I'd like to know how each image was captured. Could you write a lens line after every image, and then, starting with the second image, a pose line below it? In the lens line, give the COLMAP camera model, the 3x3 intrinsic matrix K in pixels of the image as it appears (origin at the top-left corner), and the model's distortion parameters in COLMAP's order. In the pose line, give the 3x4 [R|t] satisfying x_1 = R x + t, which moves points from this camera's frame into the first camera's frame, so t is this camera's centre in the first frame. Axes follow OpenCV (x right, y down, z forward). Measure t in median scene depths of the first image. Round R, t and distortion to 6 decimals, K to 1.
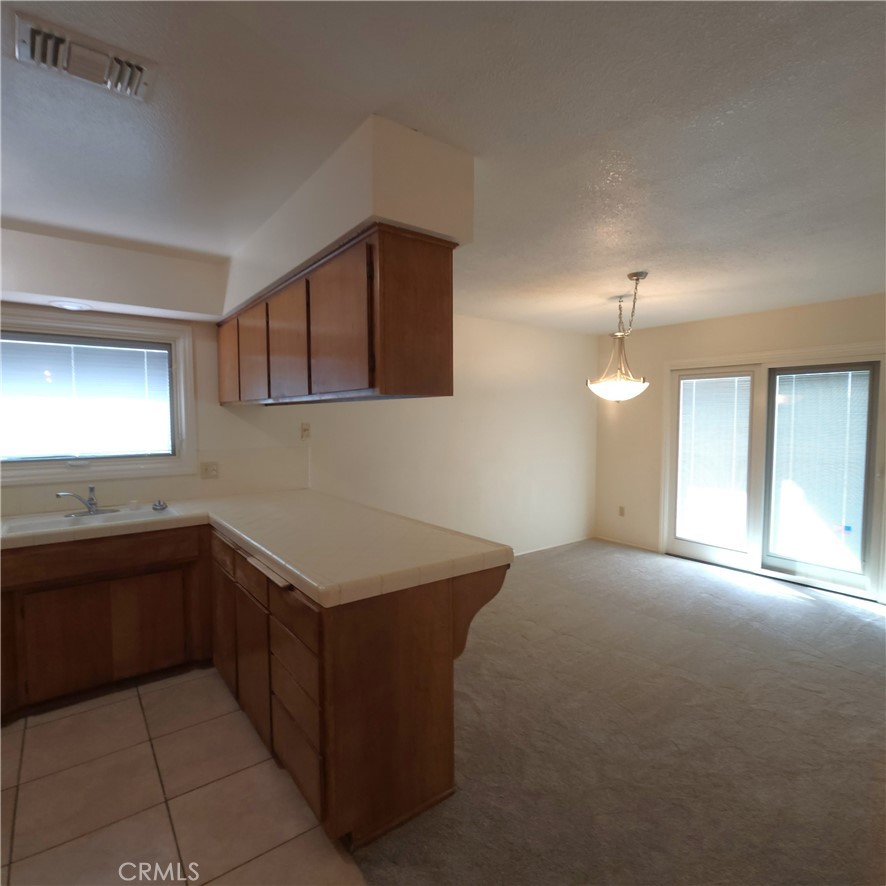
lens RADIAL K [[485.9, 0, 441.7], [0, 485.9, 442.7], [0, 0, 1]] dist [0.003551, 0.001251]
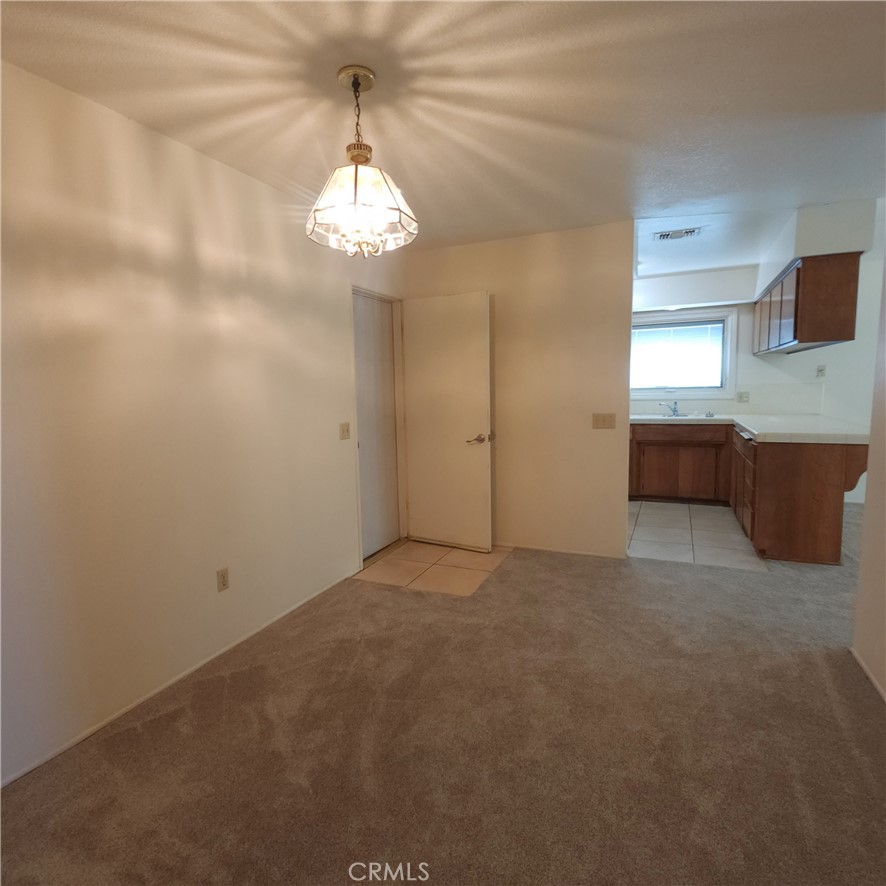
lens RADIAL K [[485.9, 0, 445.3], [0, 485.9, 433.3], [0, 0, 1]] dist [0.003551, 0.001251]
pose [[0.458947, 0.084926, -0.884396, 0.596878], [-0.025899, 0.996277, 0.082229, 0.083461], [0.888086, -0.014834, 0.459437, -0.721651]]
